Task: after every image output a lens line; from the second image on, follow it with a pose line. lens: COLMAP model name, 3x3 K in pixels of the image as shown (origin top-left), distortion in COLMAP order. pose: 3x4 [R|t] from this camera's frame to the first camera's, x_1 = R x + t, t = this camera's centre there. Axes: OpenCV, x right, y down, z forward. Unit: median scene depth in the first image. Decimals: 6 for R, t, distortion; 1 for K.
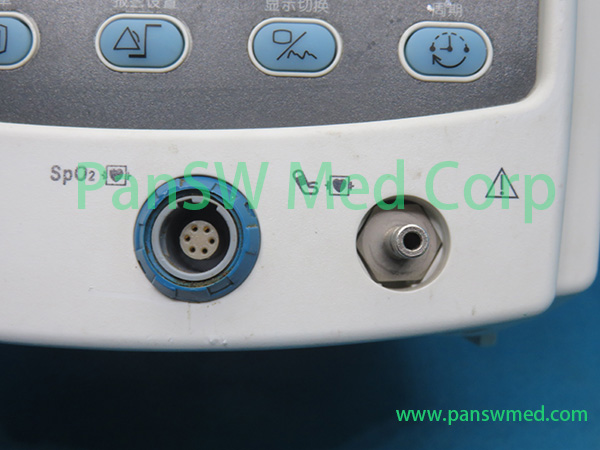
lens RADIAL K [[642.2, 0, 299.2], [0, 642.2, 226.3], [0, 0, 1]] dist [-0.055351, 0.000000]
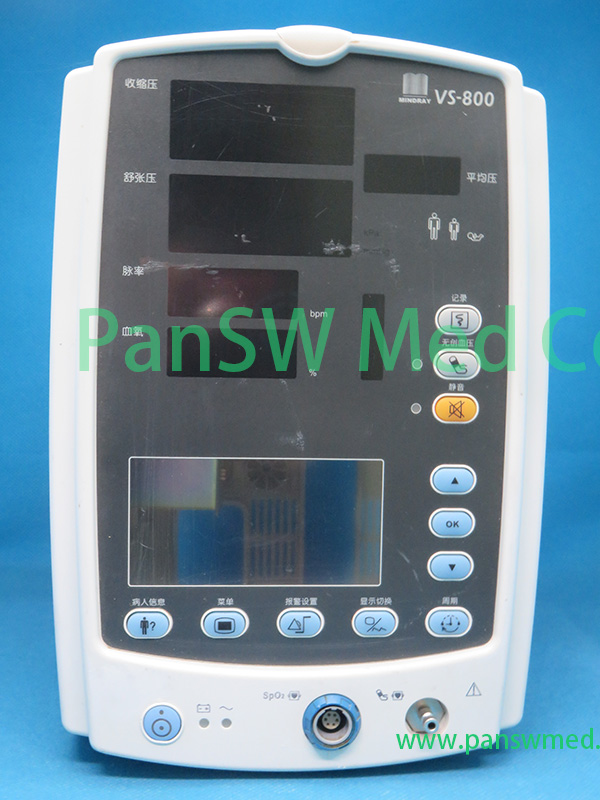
lens RADIAL K [[856.2, 0, 298.2], [0, 856.2, 403.2], [0, 0, 1]] dist [-0.055351, 0.000000]
pose [[0.998651, -0.003381, 0.051808, -0.400721], [-0.000373, 0.997384, 0.072291, -1.207215], [-0.051917, -0.072213, 0.996037, -1.684159]]
